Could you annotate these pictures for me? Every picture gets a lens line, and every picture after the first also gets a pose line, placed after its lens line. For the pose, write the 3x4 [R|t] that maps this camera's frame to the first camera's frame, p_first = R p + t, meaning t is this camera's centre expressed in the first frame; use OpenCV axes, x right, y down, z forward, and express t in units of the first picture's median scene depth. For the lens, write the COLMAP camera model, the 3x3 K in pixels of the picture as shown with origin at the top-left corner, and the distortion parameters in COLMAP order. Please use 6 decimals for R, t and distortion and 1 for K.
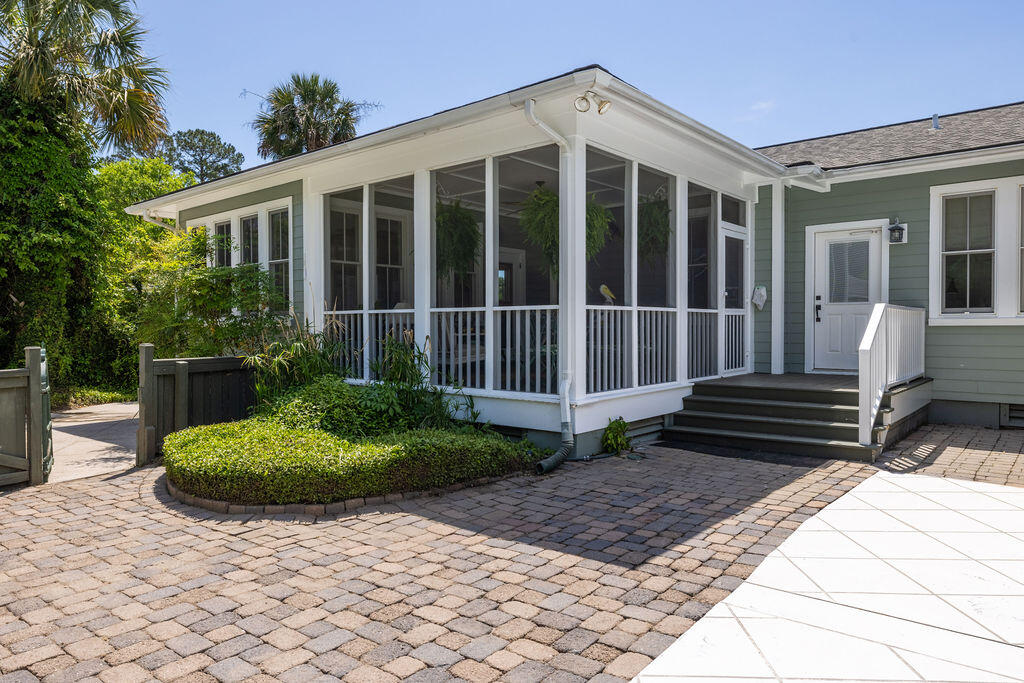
lens RADIAL K [[664.9, 0, 512.0], [0, 664.9, 341.5], [0, 0, 1]] dist [0.010684, -0.002286]
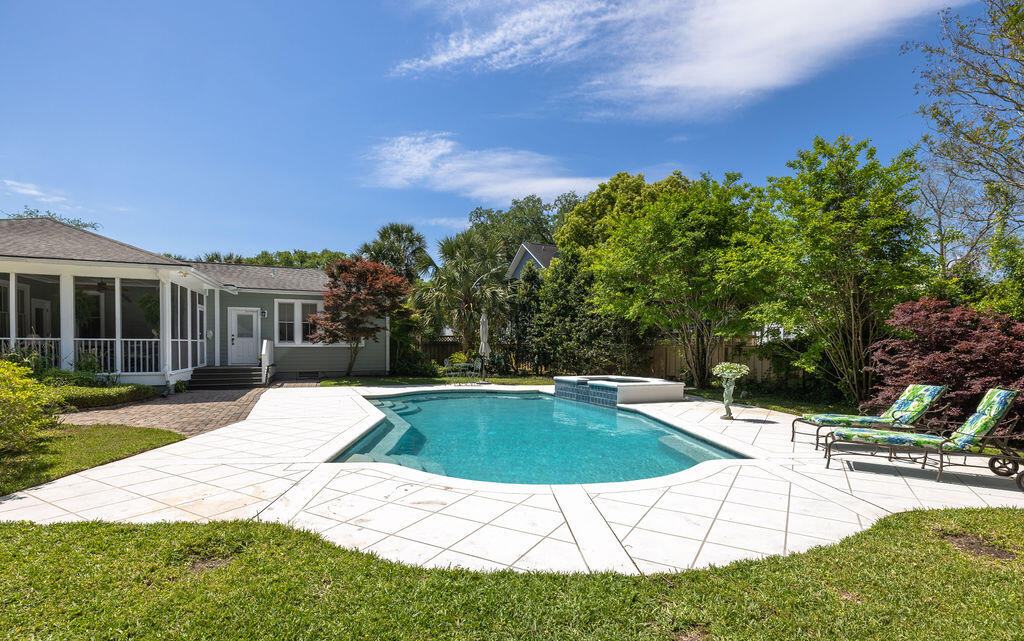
lens RADIAL K [[496.3, 0, 511.8], [0, 496.3, 348.2], [0, 0, 1]] dist [-0.000319, -0.000061]
pose [[0.482400, -0.001185, 0.875950, -0.758129], [0.017045, 0.999822, -0.008035, 0.017453], [-0.875785, 0.018807, 0.482335, -0.929624]]
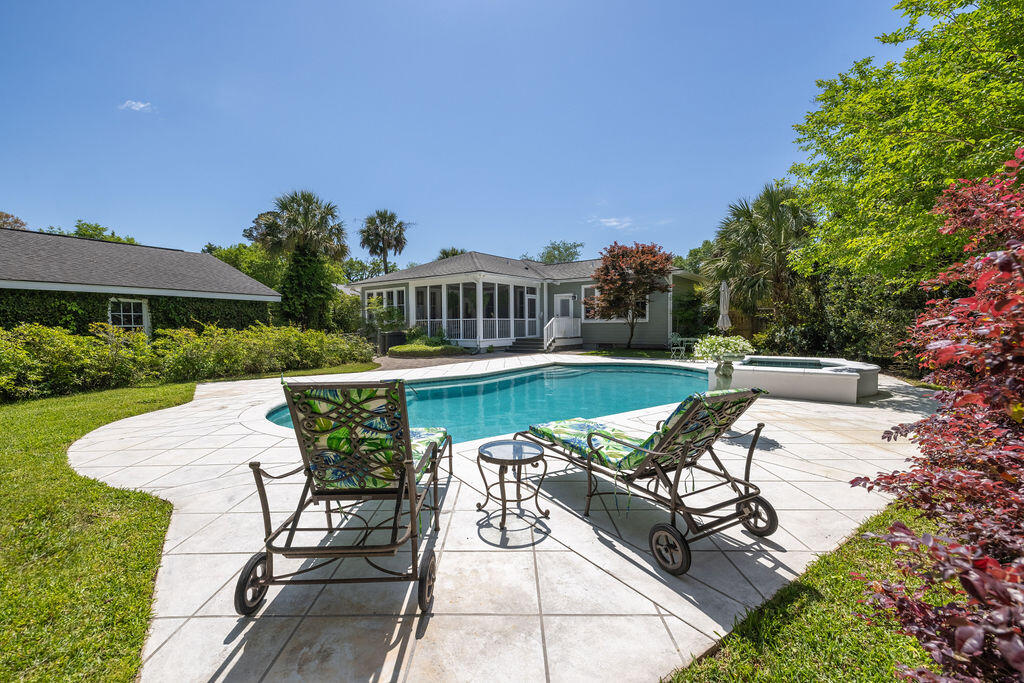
lens RADIAL K [[436.1, 0, 512.0], [0, 436.1, 341.5], [0, 0, 1]] dist [-0.000605, -0.000013]
pose [[0.998363, -0.007504, 0.056703, 0.103064], [0.006571, 0.999840, 0.016627, 0.036800], [-0.056819, -0.016227, 0.998253, -1.403817]]
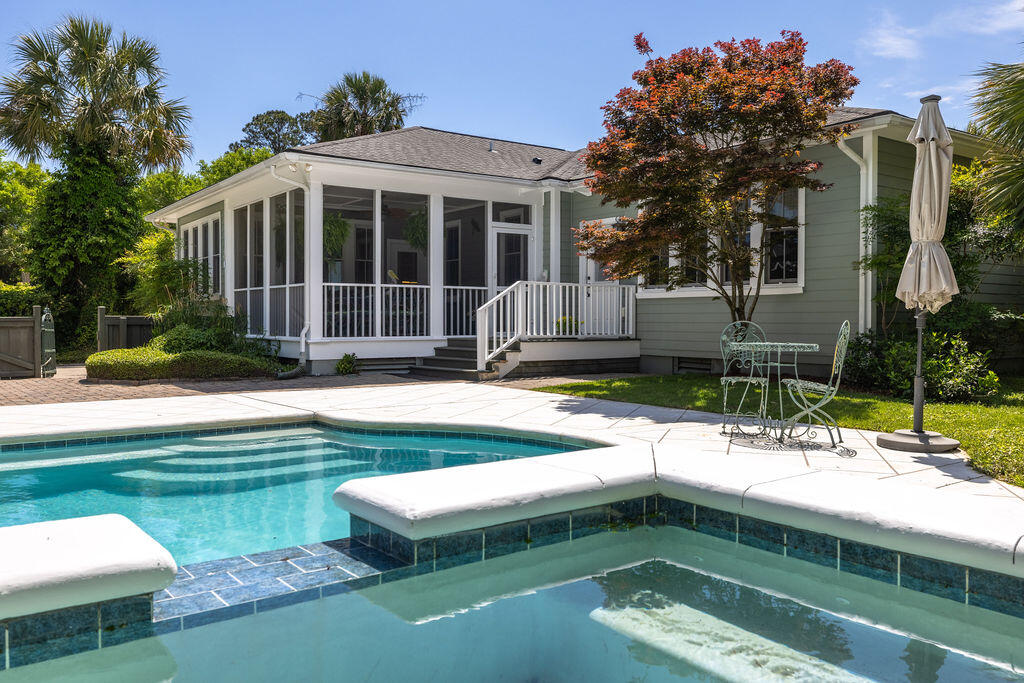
lens RADIAL K [[813.7, 0, 511.5], [0, 813.7, 343.7], [0, 0, 1]] dist [0.013109, 0.005801]
pose [[0.968159, 0.013619, -0.249967, 0.793735], [-0.011470, 0.999884, 0.010055, 0.052111], [0.250075, -0.006868, 0.968202, -0.620235]]
